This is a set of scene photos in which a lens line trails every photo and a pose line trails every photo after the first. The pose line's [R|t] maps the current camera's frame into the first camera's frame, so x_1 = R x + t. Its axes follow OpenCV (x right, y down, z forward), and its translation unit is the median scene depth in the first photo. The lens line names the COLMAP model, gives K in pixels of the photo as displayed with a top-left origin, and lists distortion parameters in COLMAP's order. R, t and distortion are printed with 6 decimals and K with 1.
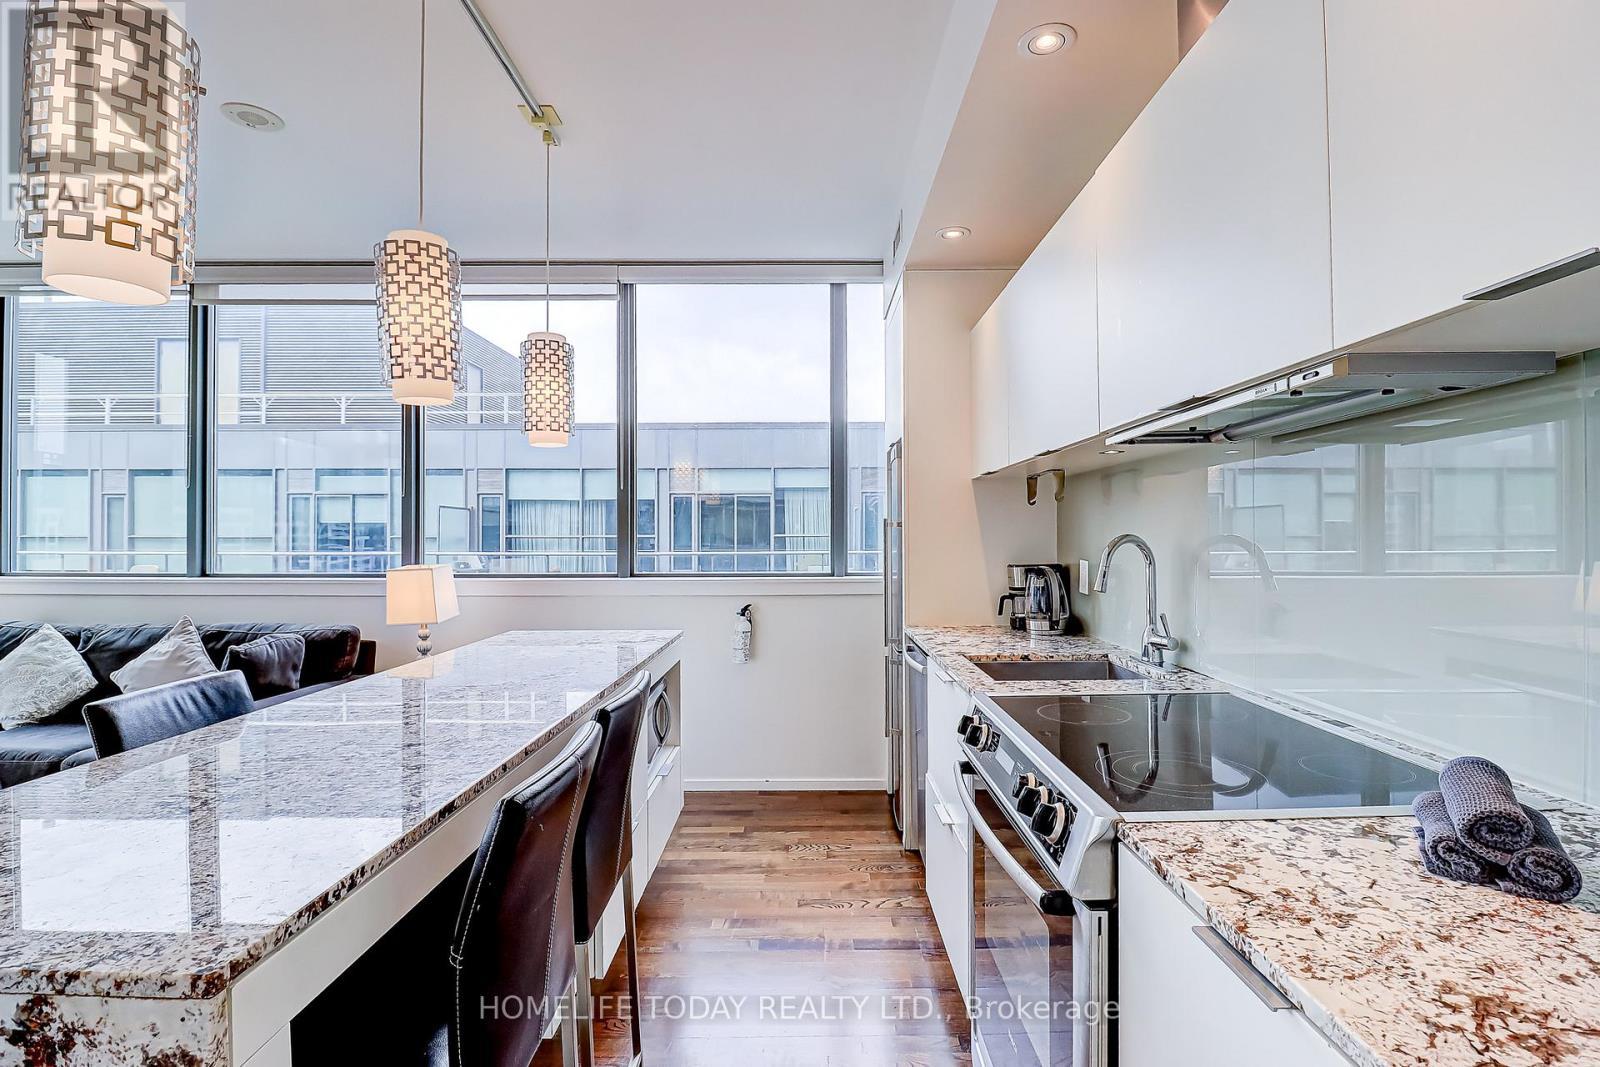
lens RADIAL K [[760.3, 0, 801.1], [0, 760.3, 547.7], [0, 0, 1]] dist [0.003462, -0.008813]
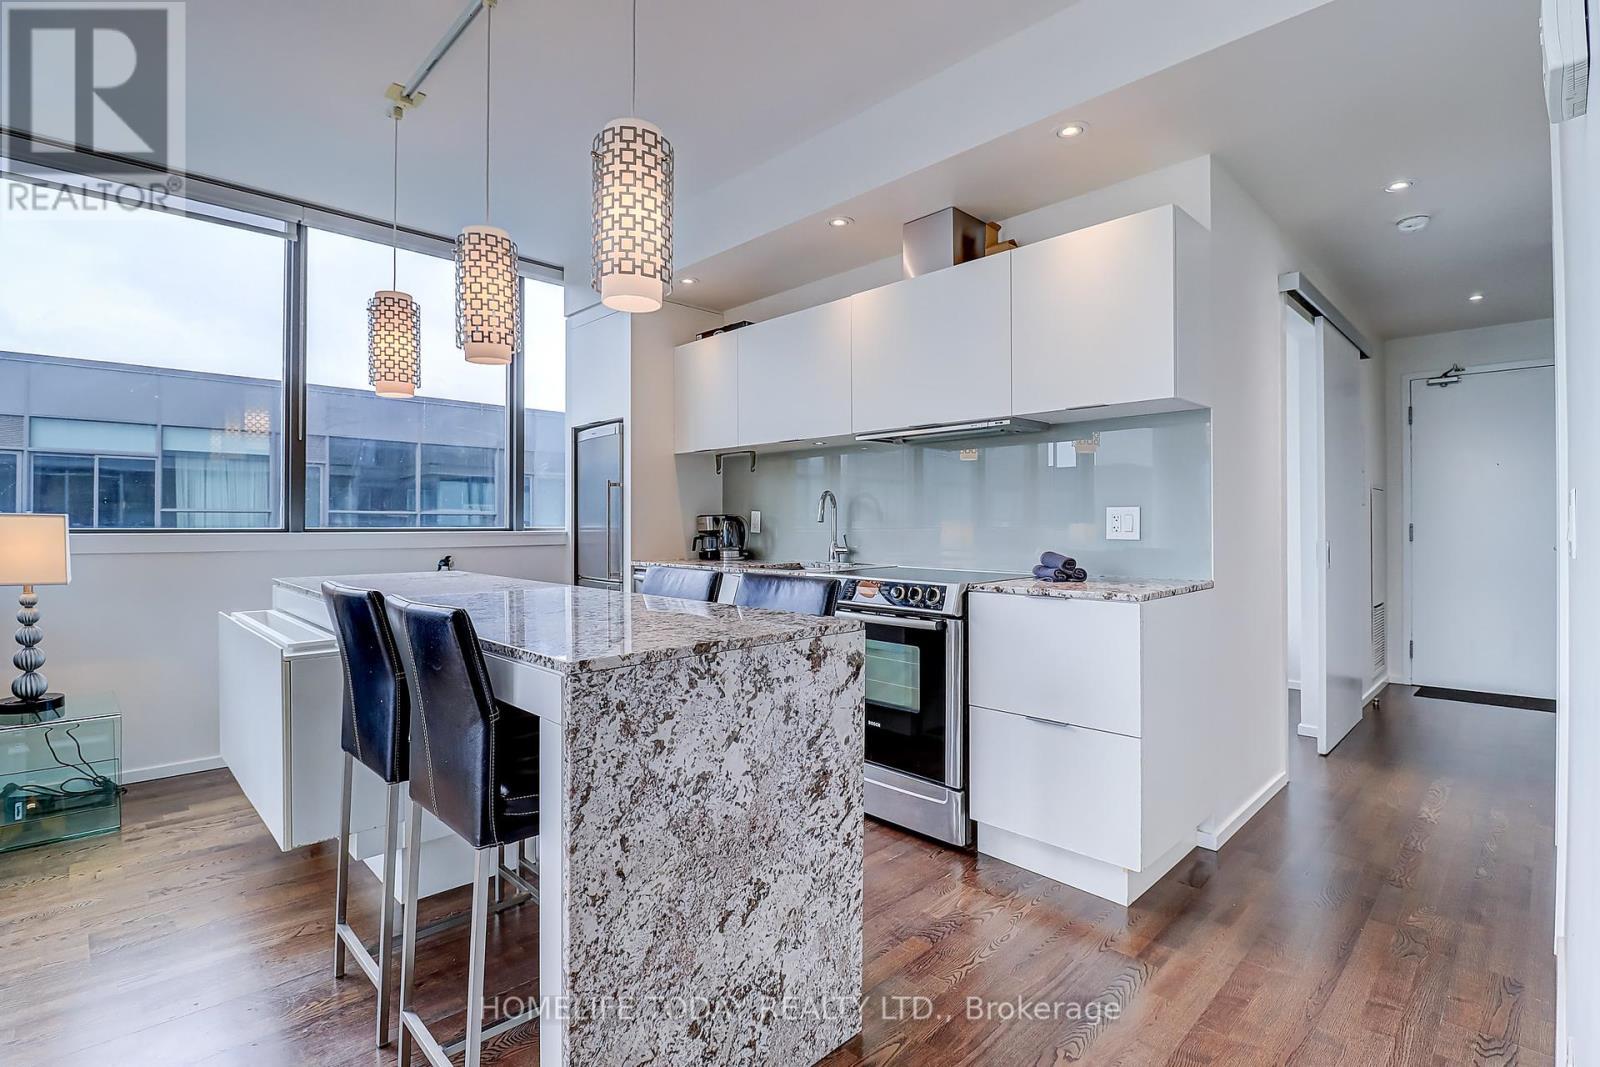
lens RADIAL K [[741.2, 0, 802.2], [0, 741.2, 532.7], [0, 0, 1]] dist [0.004274, -0.002875]
pose [[0.717895, -0.004222, 0.696139, -0.558828], [0.003975, 0.999990, 0.001965, 0.053072], [-0.696140, 0.001356, 0.717904, -0.139717]]
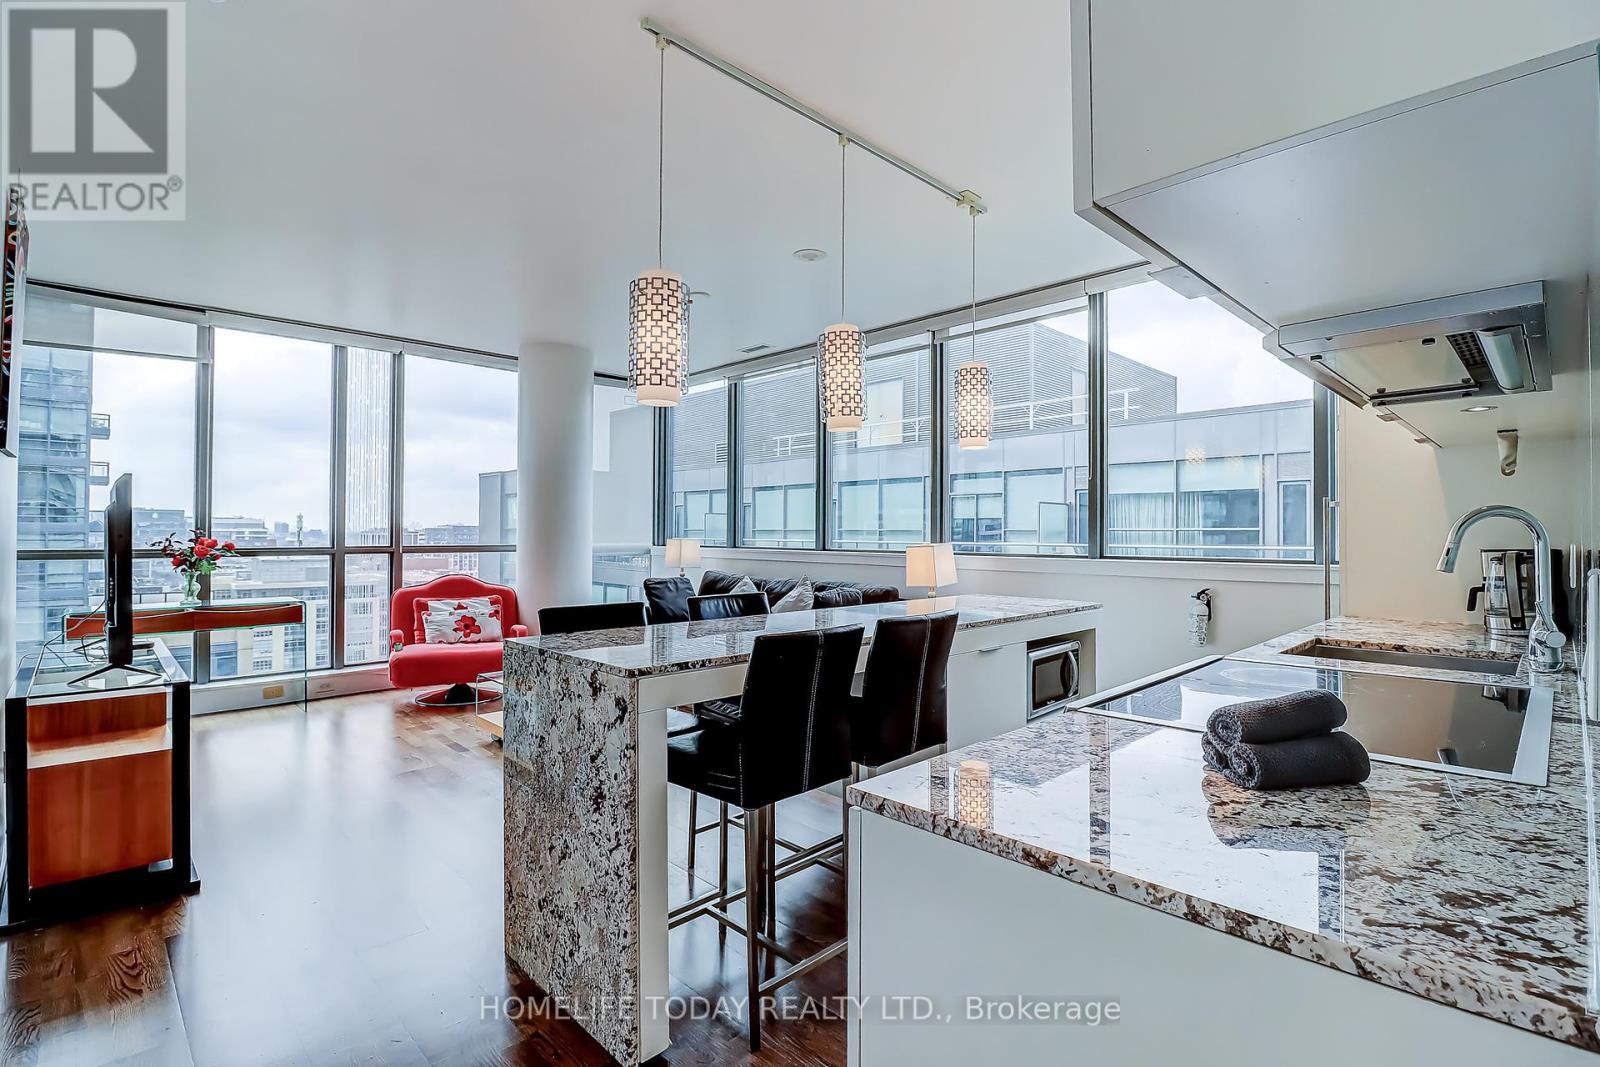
lens RADIAL K [[760.3, 0, 805.2], [0, 760.3, 533.9], [0, 0, 1]] dist [0.003462, -0.008813]
pose [[0.697561, 0.004689, -0.716510, 0.328570], [-0.013828, 0.999880, -0.006918, 0.020372], [0.716392, 0.014734, 0.697542, -0.086379]]
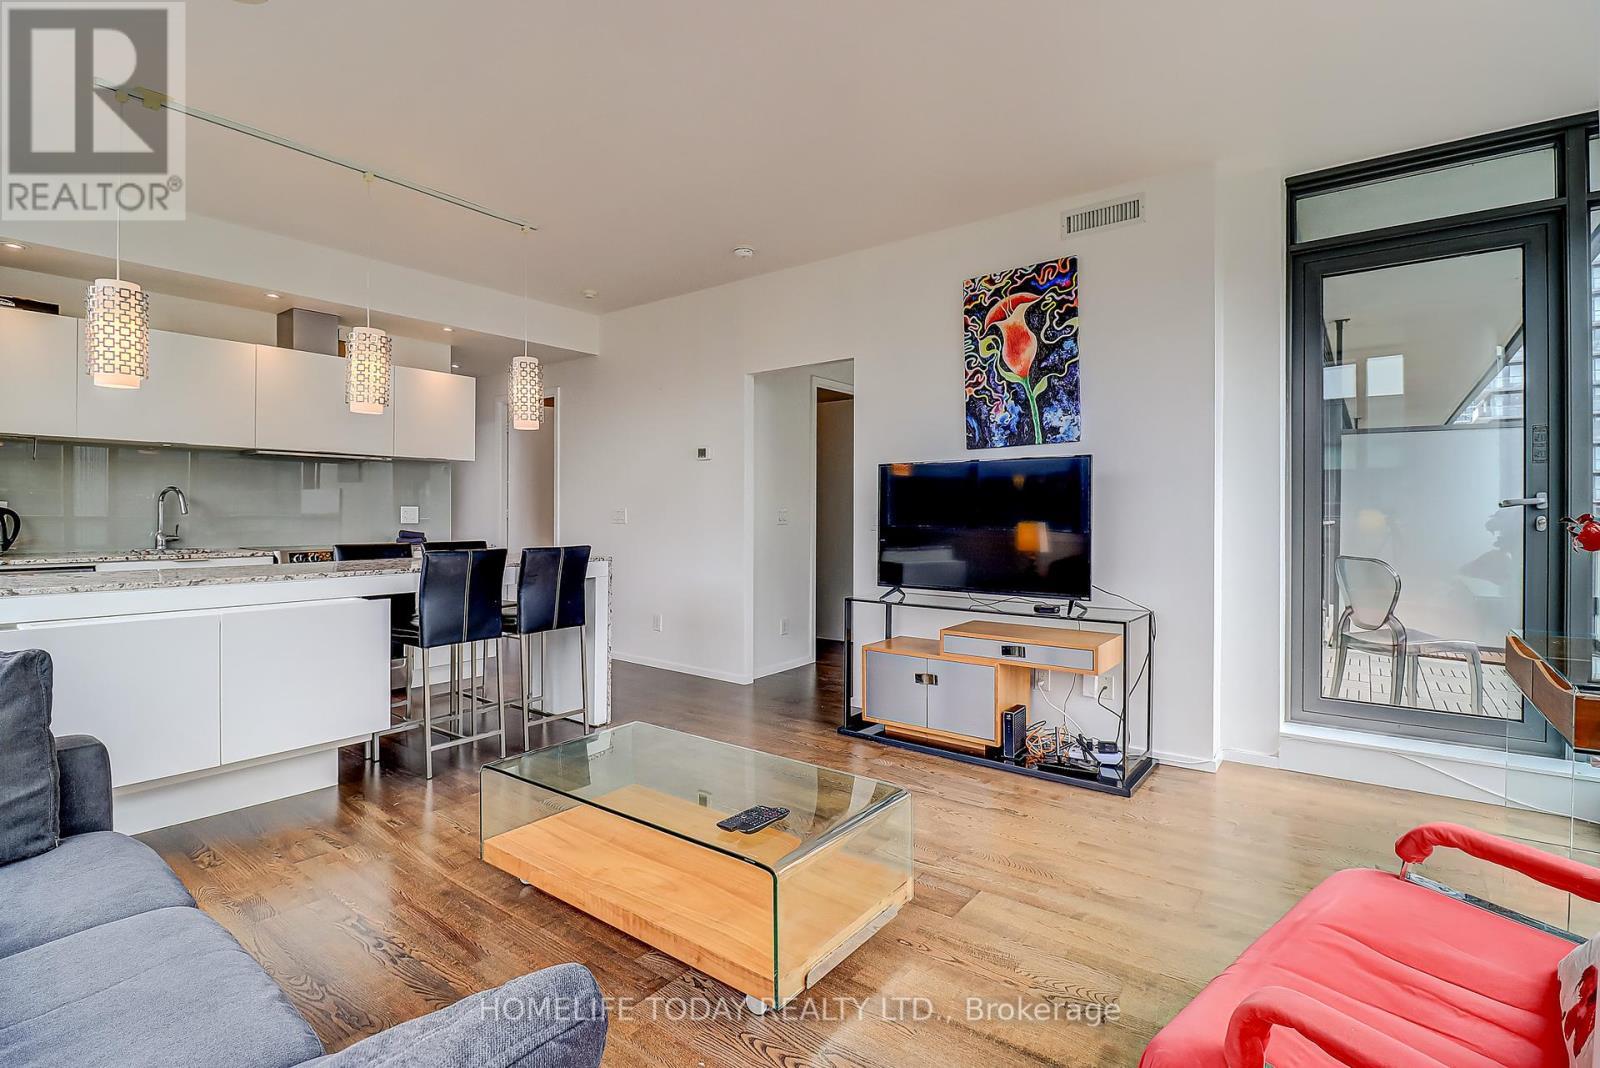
lens RADIAL K [[760.3, 0, 809.6], [0, 760.3, 518.5], [0, 0, 1]] dist [0.003462, -0.008813]
pose [[-0.790803, -0.003796, 0.612059, -1.489226], [0.005391, 0.999899, 0.013166, 0.034412], [-0.612047, 0.013711, -0.790702, 1.076562]]
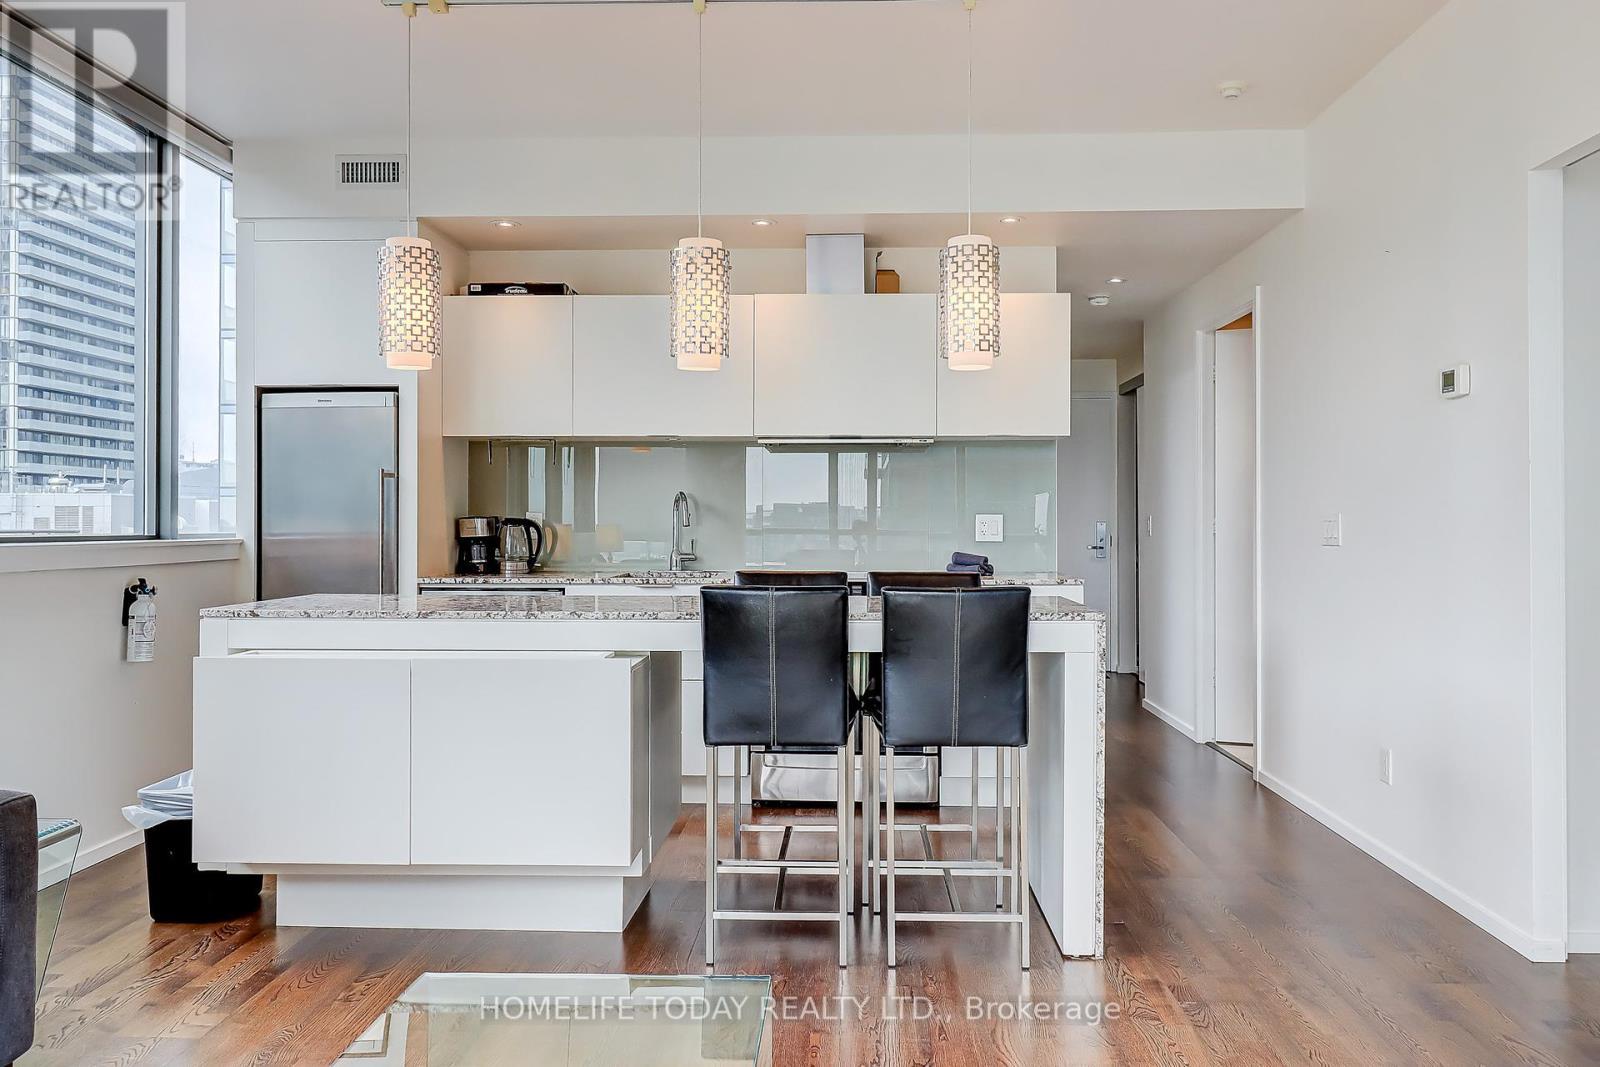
lens RADIAL K [[1205.7, 0, 812.1], [0, 1205.7, 501.3], [0, 0, 1]] dist [0.000528, -0.010874]
pose [[0.036460, 0.023440, 0.999060, -1.436224], [0.010159, 0.999665, -0.023825, 0.045822], [-0.999283, 0.011018, 0.036210, 0.431844]]
